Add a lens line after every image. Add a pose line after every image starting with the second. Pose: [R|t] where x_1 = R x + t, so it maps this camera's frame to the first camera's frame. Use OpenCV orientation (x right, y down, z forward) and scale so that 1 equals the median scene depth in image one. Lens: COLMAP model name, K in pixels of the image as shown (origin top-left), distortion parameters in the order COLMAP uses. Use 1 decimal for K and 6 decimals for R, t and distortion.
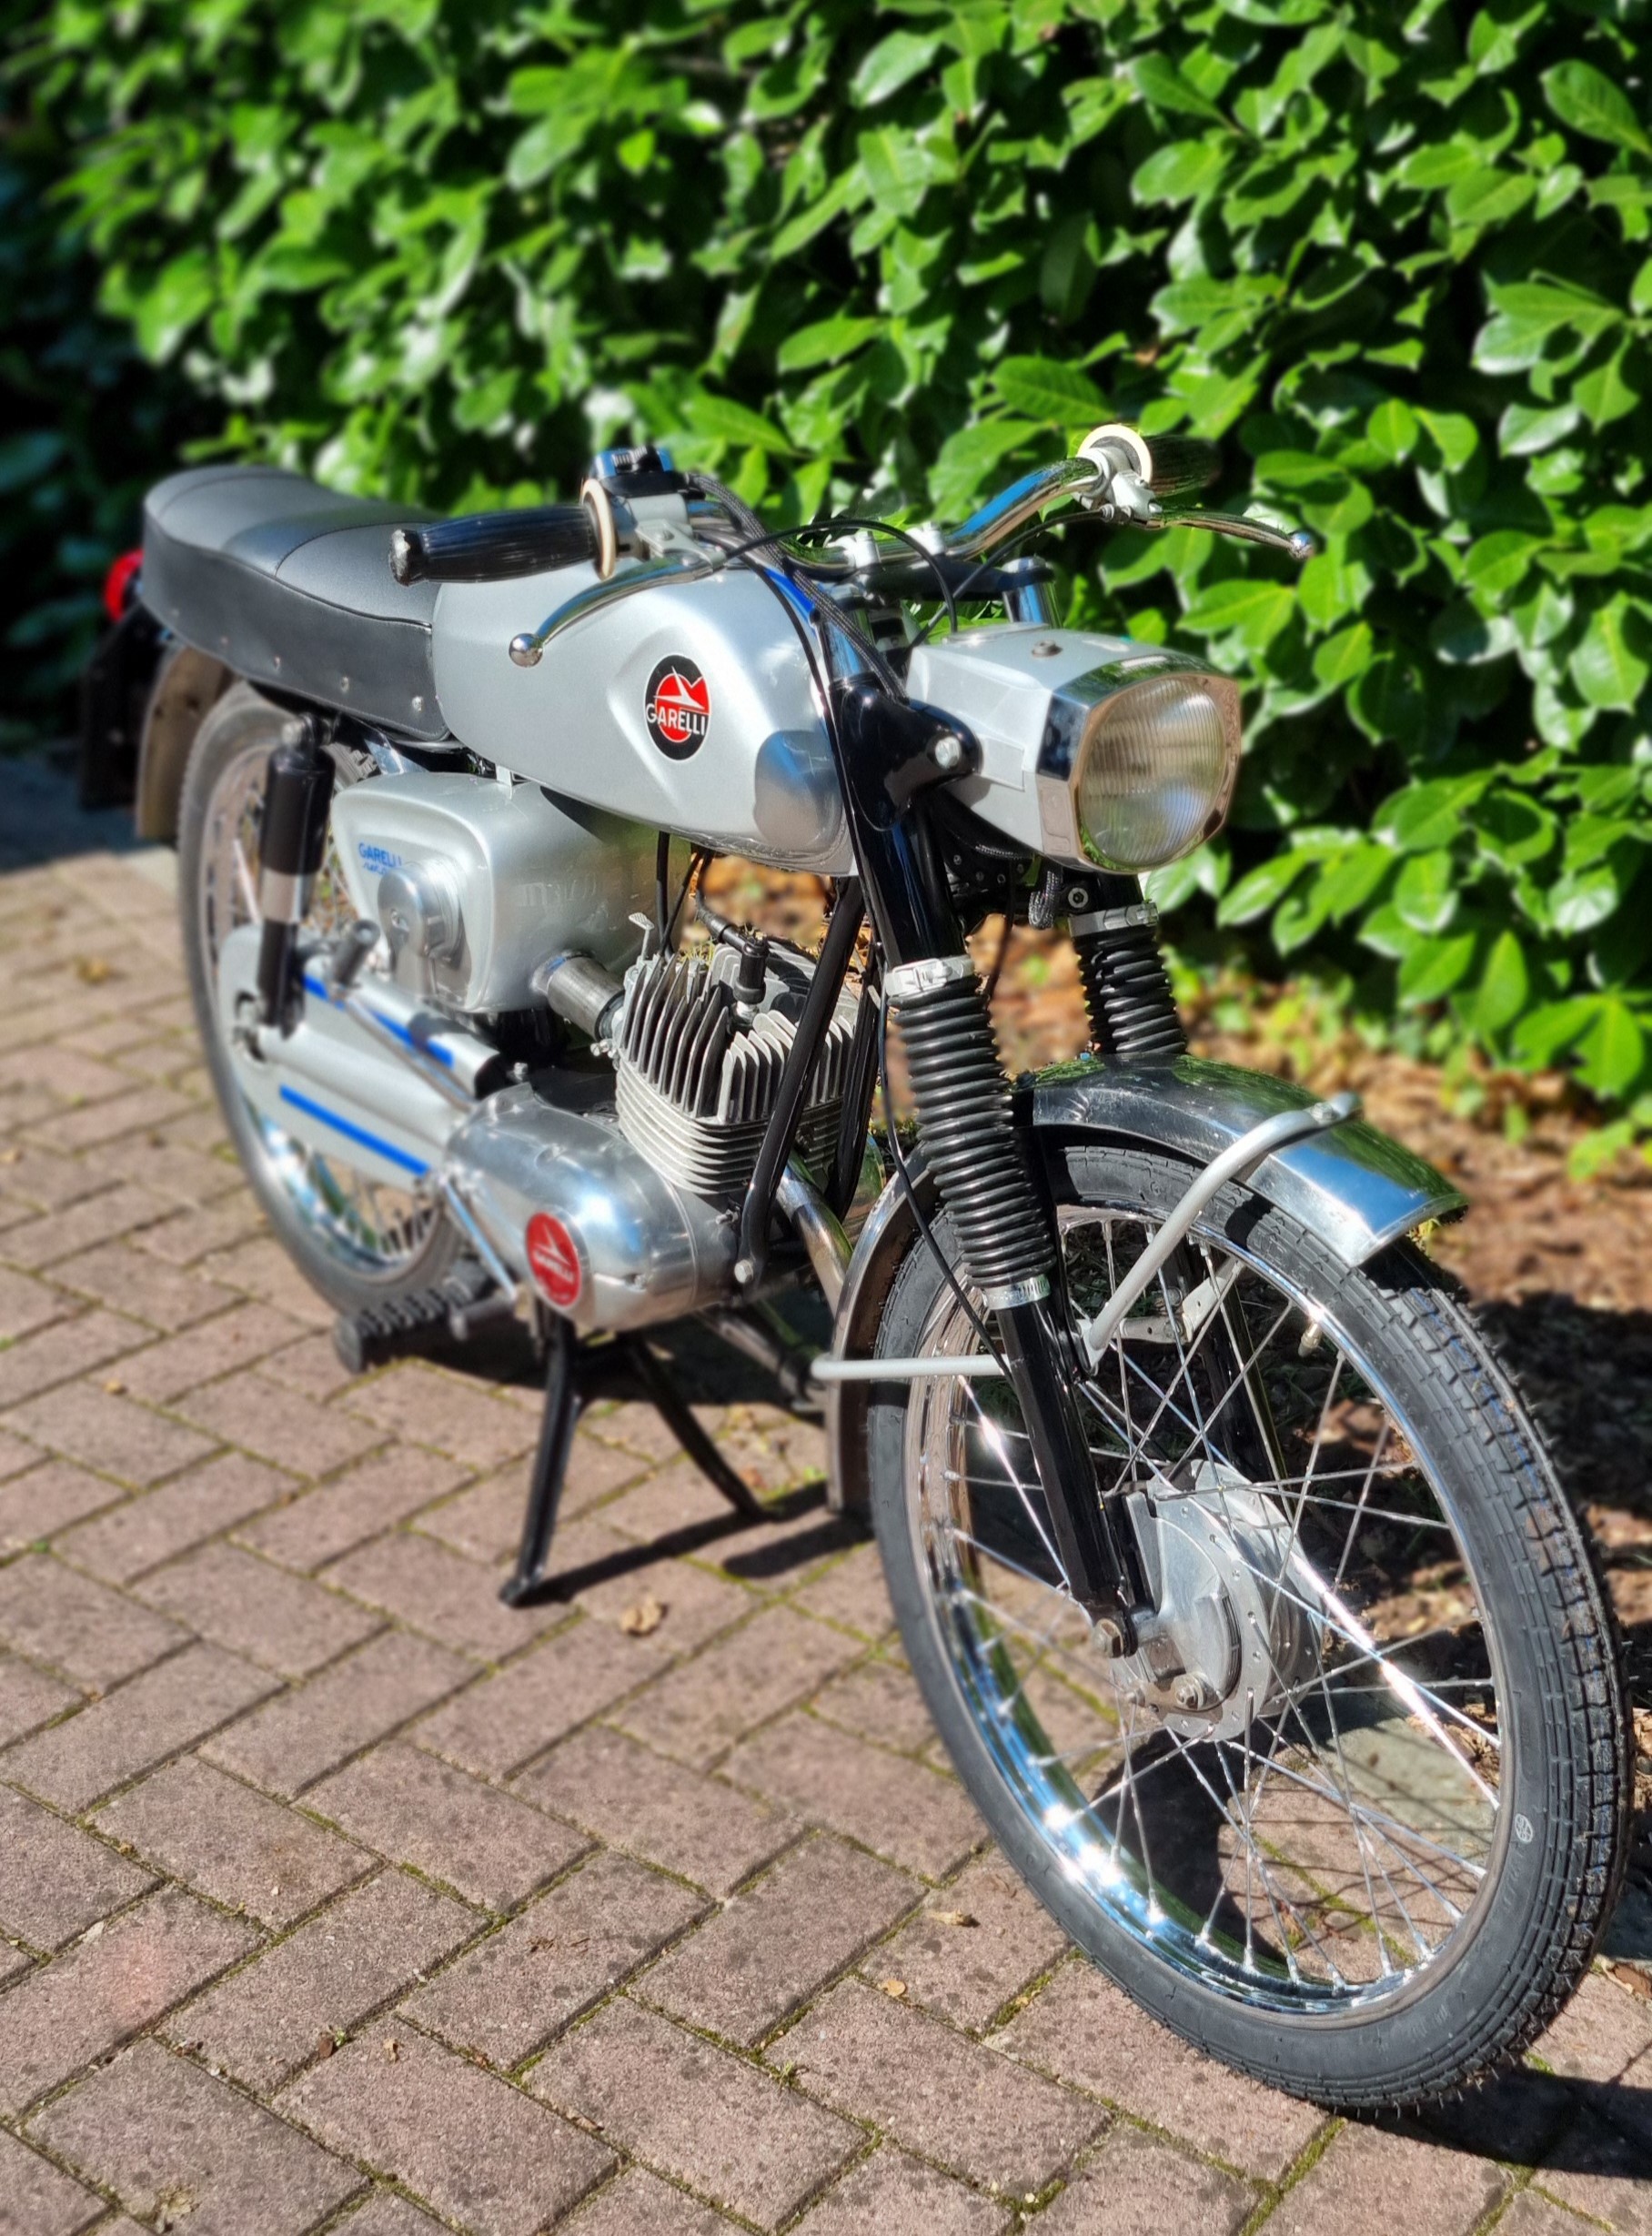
lens RADIAL K [[2229.7, 0, 813.4], [0, 2229.7, 1101.0], [0, 0, 1]] dist [0.028034, 0.000000]
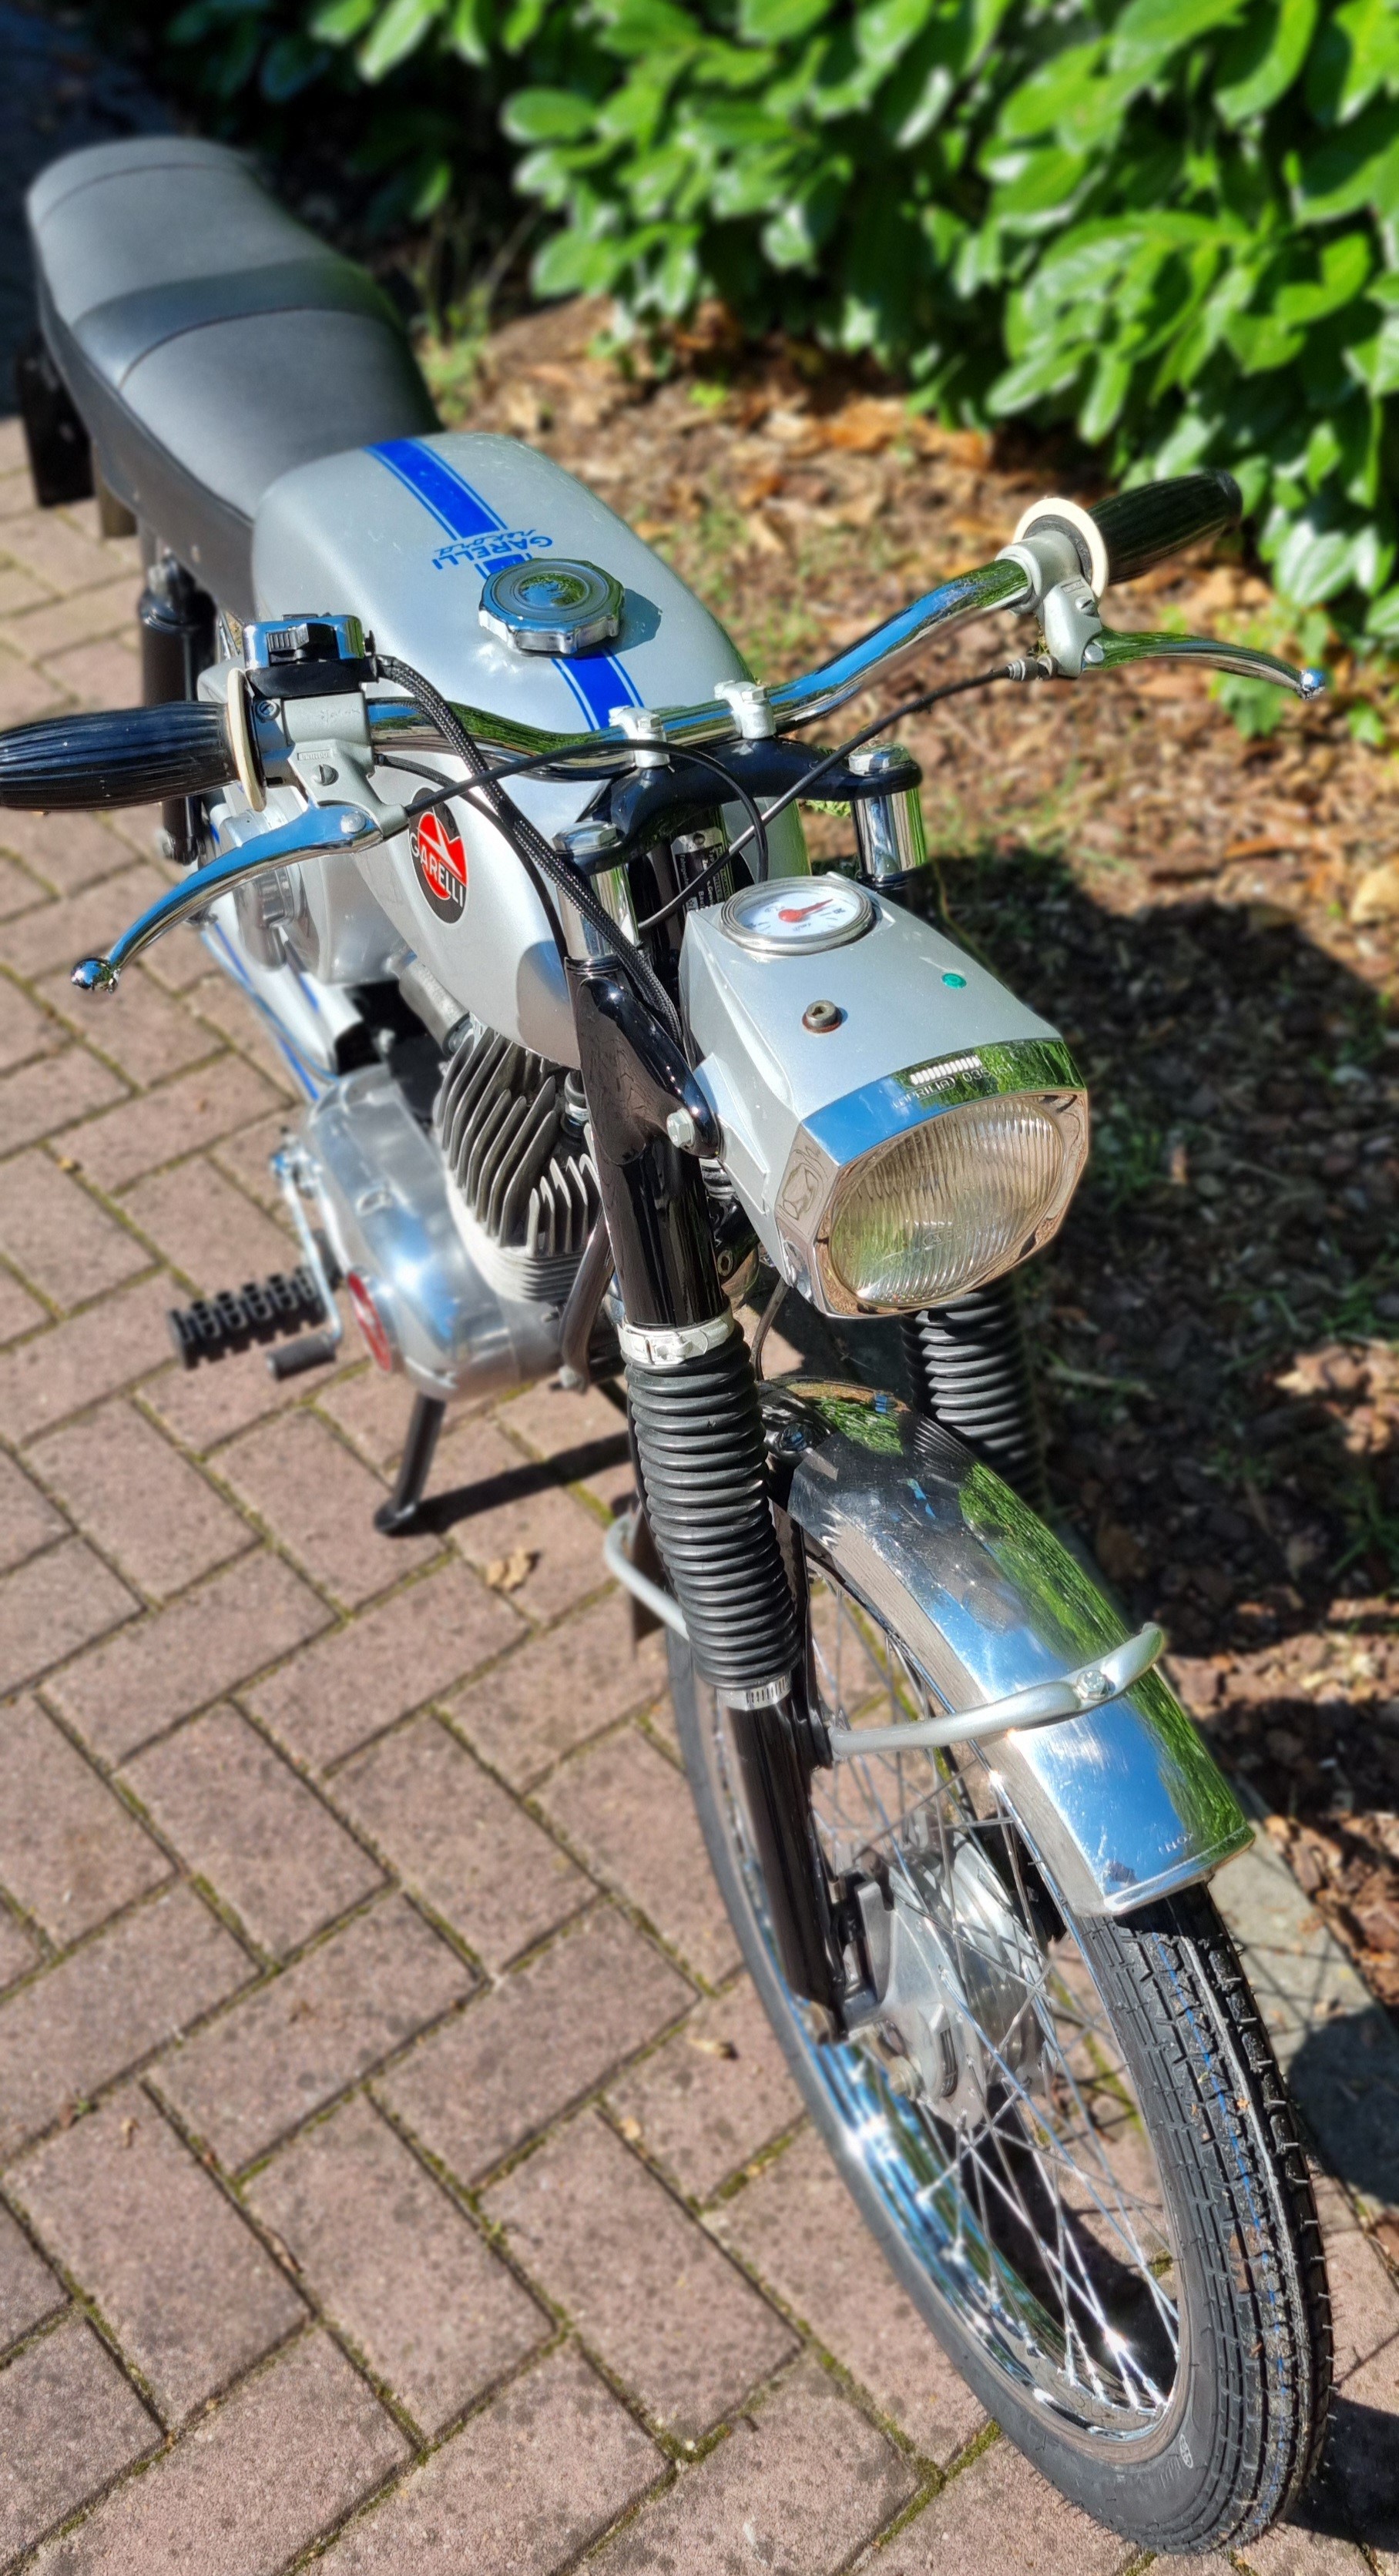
lens RADIAL K [[2059.9, 0, 720.3], [0, 2059.9, 1297.2], [0, 0, 1]] dist [0.020739, 0.006046]
pose [[0.986356, 0.129698, -0.101391, 0.116240], [-0.085163, 0.929069, 0.359970, -0.272783], [0.140887, -0.346424, 0.927438, 0.271512]]
